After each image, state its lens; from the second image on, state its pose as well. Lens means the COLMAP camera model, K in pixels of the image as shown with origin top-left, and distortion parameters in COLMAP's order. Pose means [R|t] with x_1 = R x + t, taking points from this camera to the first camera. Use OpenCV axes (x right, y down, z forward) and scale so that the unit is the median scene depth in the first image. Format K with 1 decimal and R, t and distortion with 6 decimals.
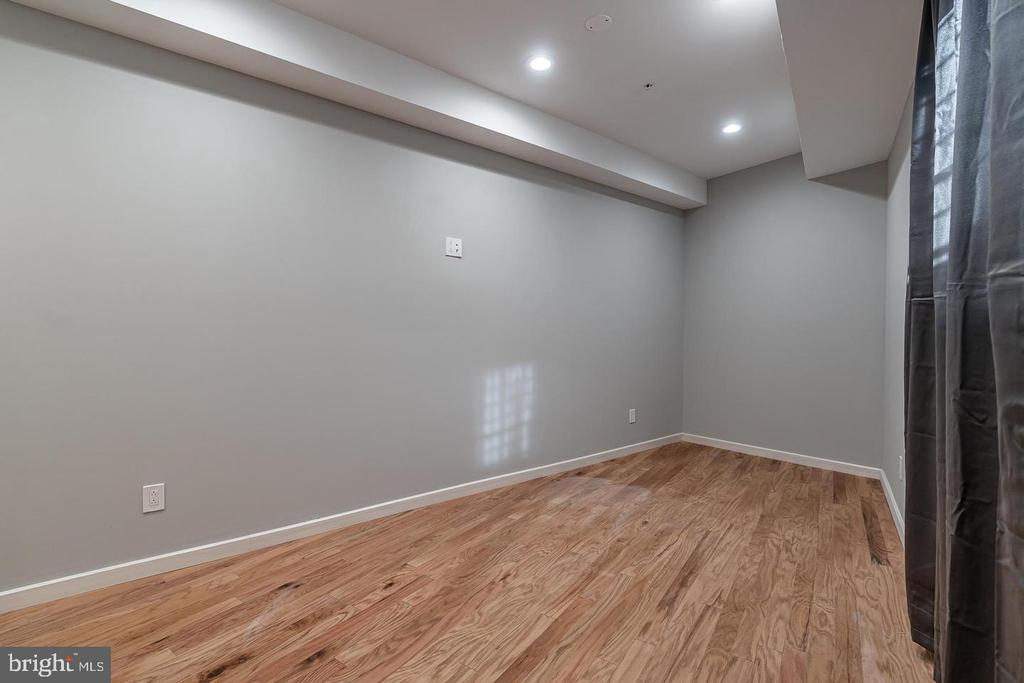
lens RADIAL K [[473.7, 0, 512.0], [0, 473.7, 341.5], [0, 0, 1]] dist [-0.002747, -0.000108]
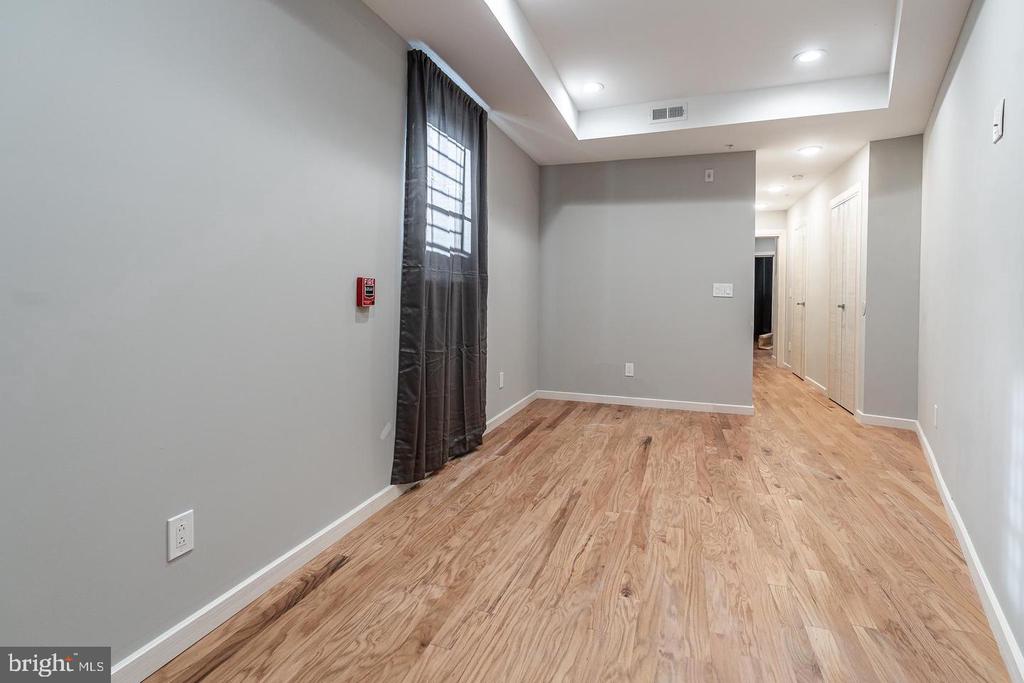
lens RADIAL K [[473.7, 0, 512.0], [0, 473.7, 341.5], [0, 0, 1]] dist [-0.002747, -0.000108]
pose [[-0.965577, 0.016566, -0.259589, 0.703851], [-0.011808, 0.994149, 0.107366, -0.005480], [0.259849, 0.106735, -0.959732, 1.843586]]
